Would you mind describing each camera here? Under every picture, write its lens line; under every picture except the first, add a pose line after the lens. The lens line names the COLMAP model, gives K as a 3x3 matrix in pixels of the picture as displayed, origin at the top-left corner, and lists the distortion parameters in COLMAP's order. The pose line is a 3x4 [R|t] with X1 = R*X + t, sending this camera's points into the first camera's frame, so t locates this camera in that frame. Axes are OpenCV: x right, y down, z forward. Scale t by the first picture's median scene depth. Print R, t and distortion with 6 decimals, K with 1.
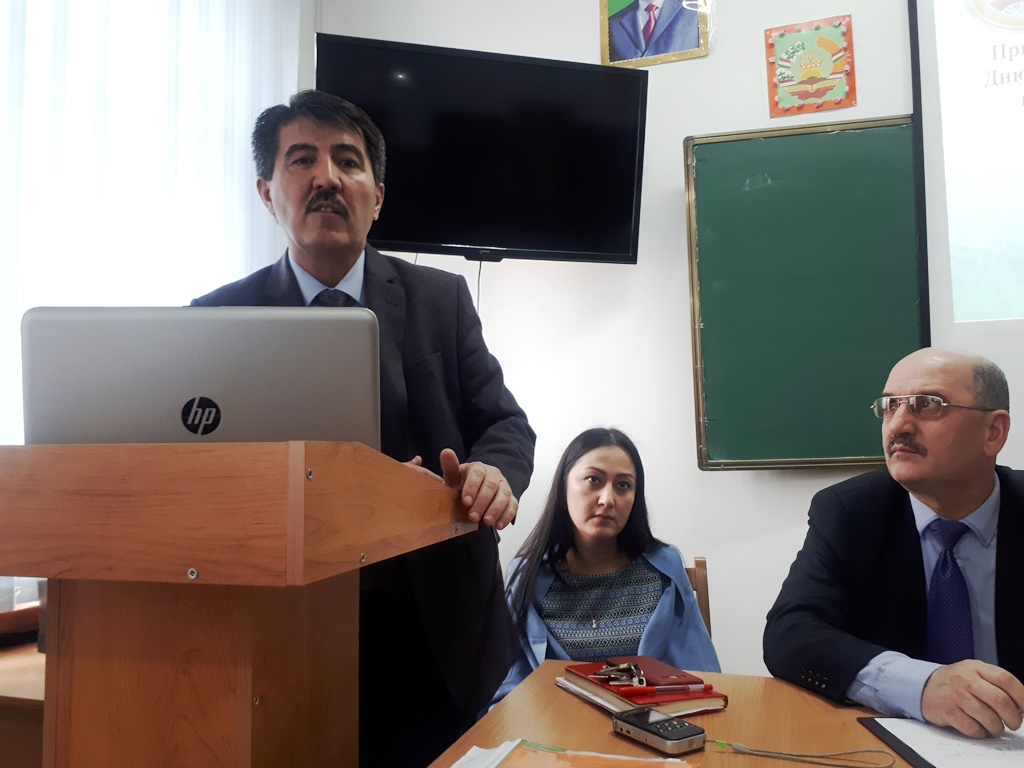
lens RADIAL K [[868.4, 0, 512.0], [0, 868.4, 384.0], [0, 0, 1]] dist [0.002538, -0.000633]
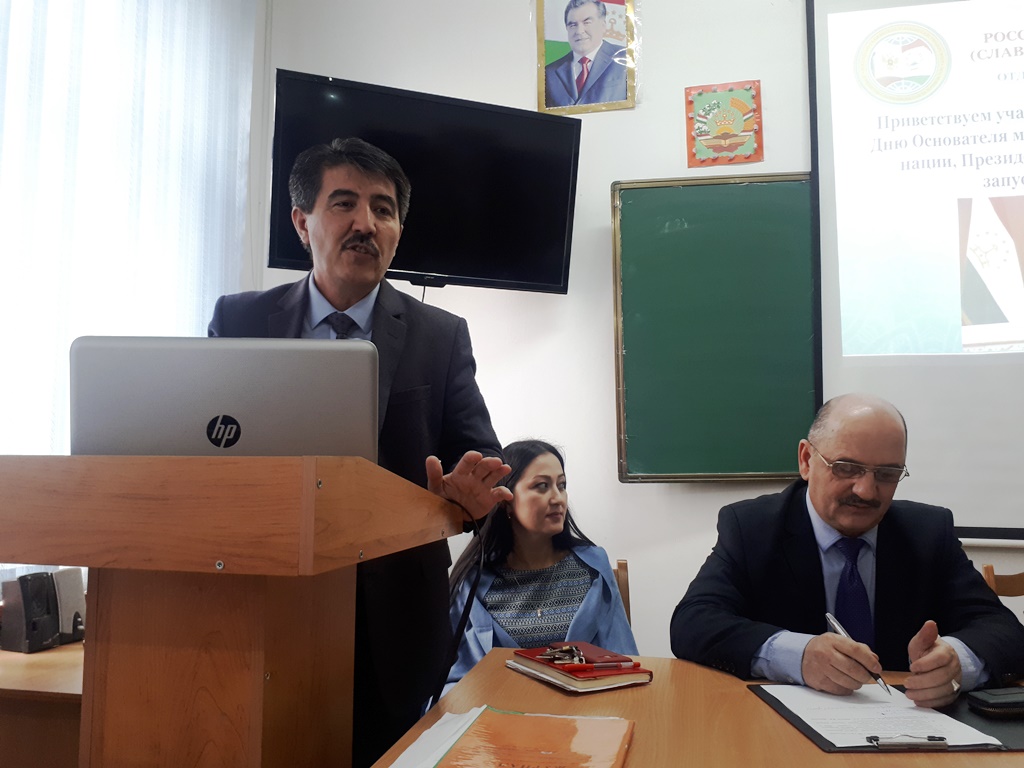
lens RADIAL K [[868.4, 0, 512.0], [0, 868.4, 384.0], [0, 0, 1]] dist [0.002538, -0.000633]
pose [[0.994401, 0.023653, 0.102995, -0.051400], [-0.022413, 0.999662, -0.013174, -0.011619], [-0.103272, 0.010791, 0.994595, -0.117403]]
